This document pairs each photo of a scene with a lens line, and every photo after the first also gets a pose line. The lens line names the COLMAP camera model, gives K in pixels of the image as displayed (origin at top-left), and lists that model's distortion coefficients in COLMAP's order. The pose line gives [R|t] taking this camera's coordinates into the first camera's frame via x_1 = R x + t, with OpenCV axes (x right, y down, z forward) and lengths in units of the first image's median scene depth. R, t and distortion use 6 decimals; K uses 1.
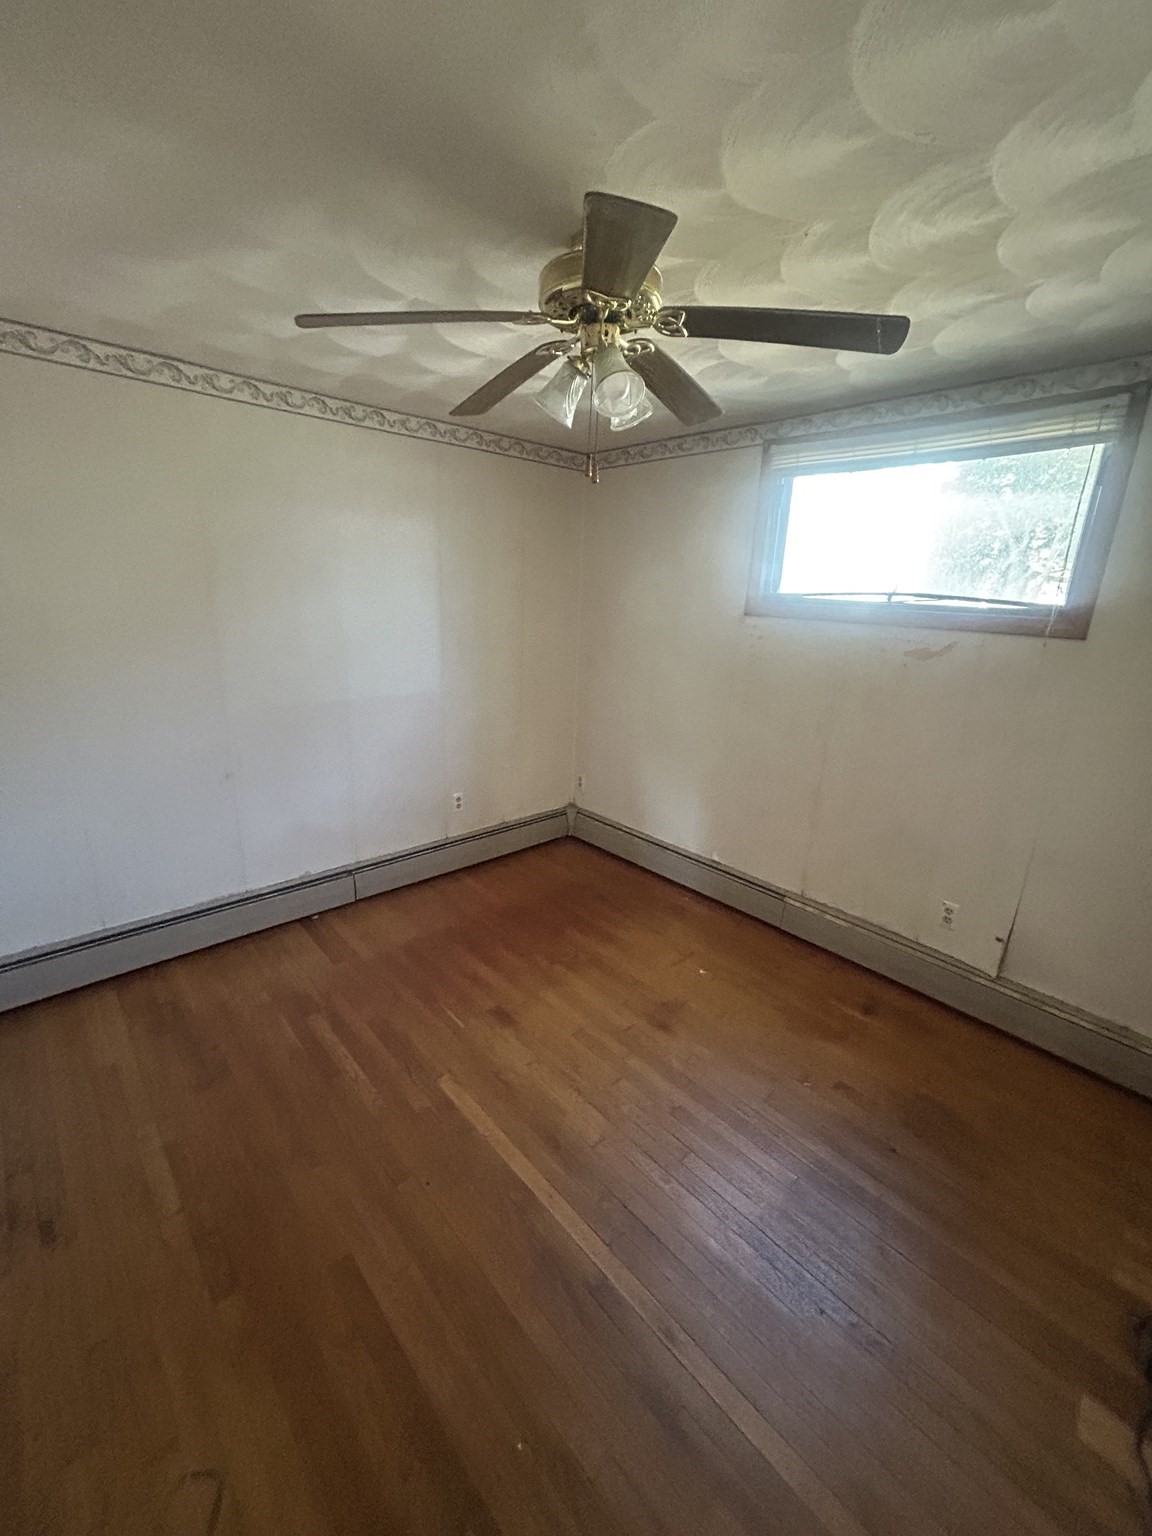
lens RADIAL K [[620.1, 0, 584.3], [0, 620.1, 768.0], [0, 0, 1]] dist [-0.003873, 0.001222]
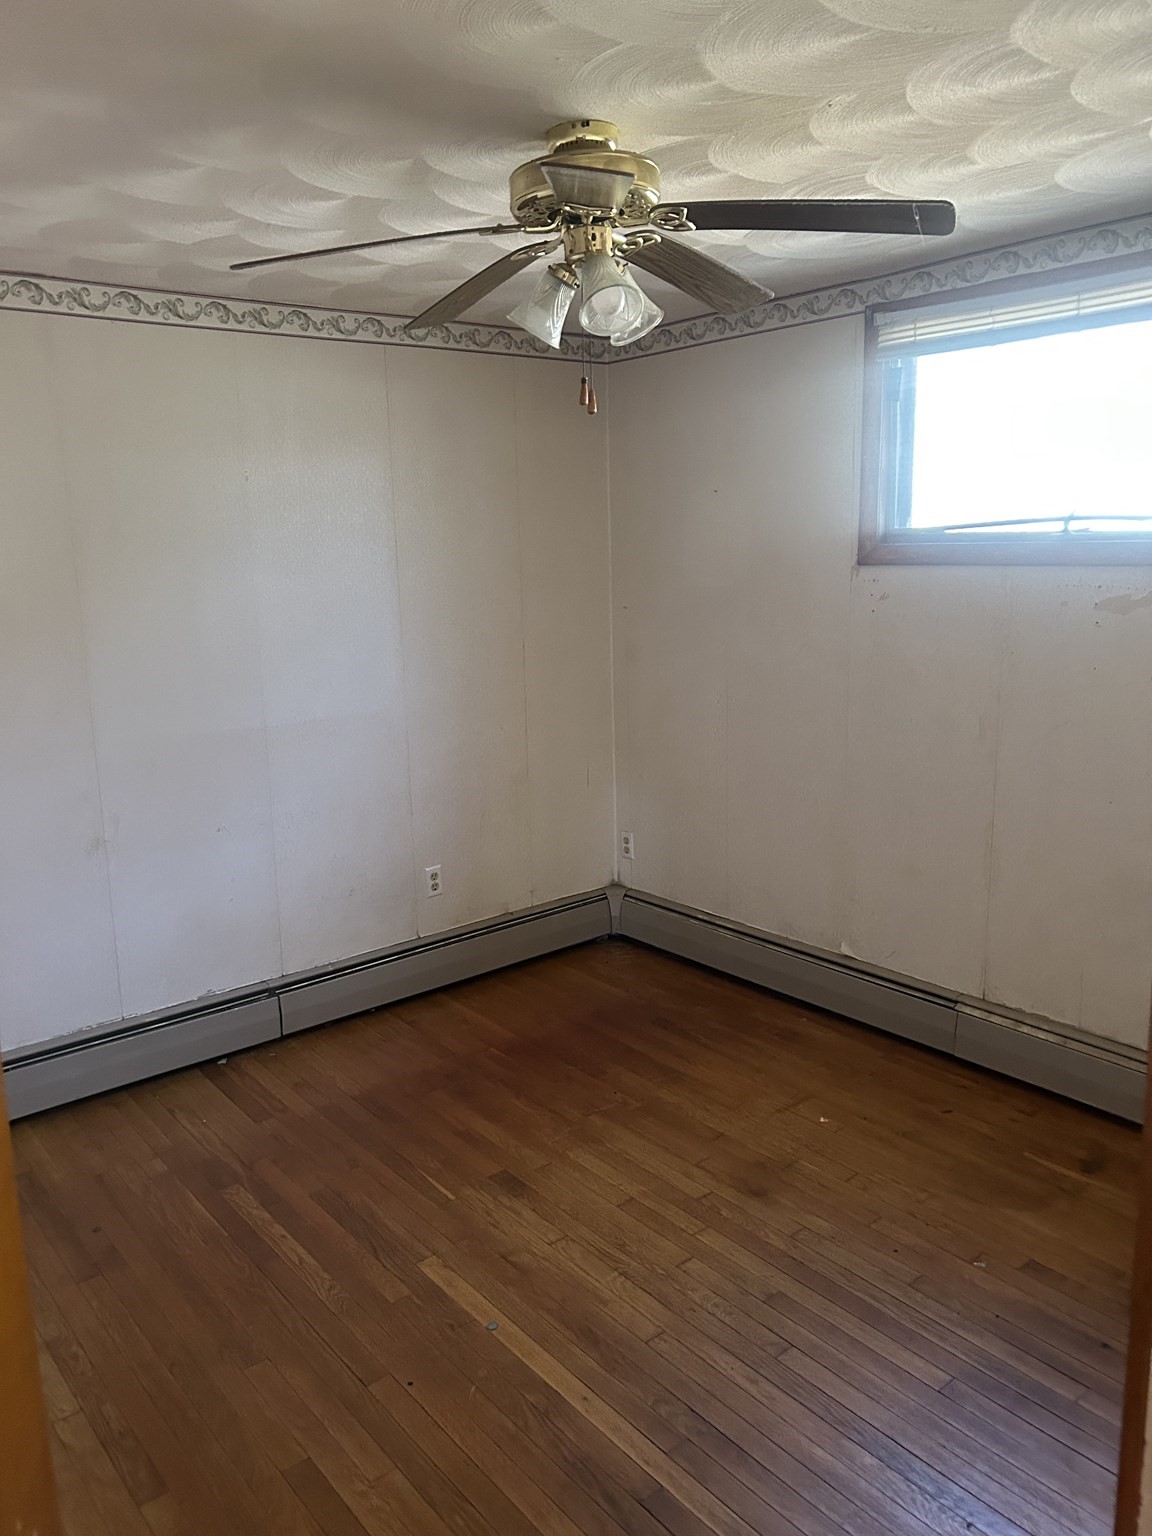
lens RADIAL K [[1143.6, 0, 581.1], [0, 1143.6, 762.8], [0, 0, 1]] dist [0.041028, -0.052854]
pose [[0.996478, -0.052949, -0.065016, 0.046894], [0.047040, 0.994895, -0.089281, 0.070363], [0.069411, 0.085908, 0.993882, -0.259861]]
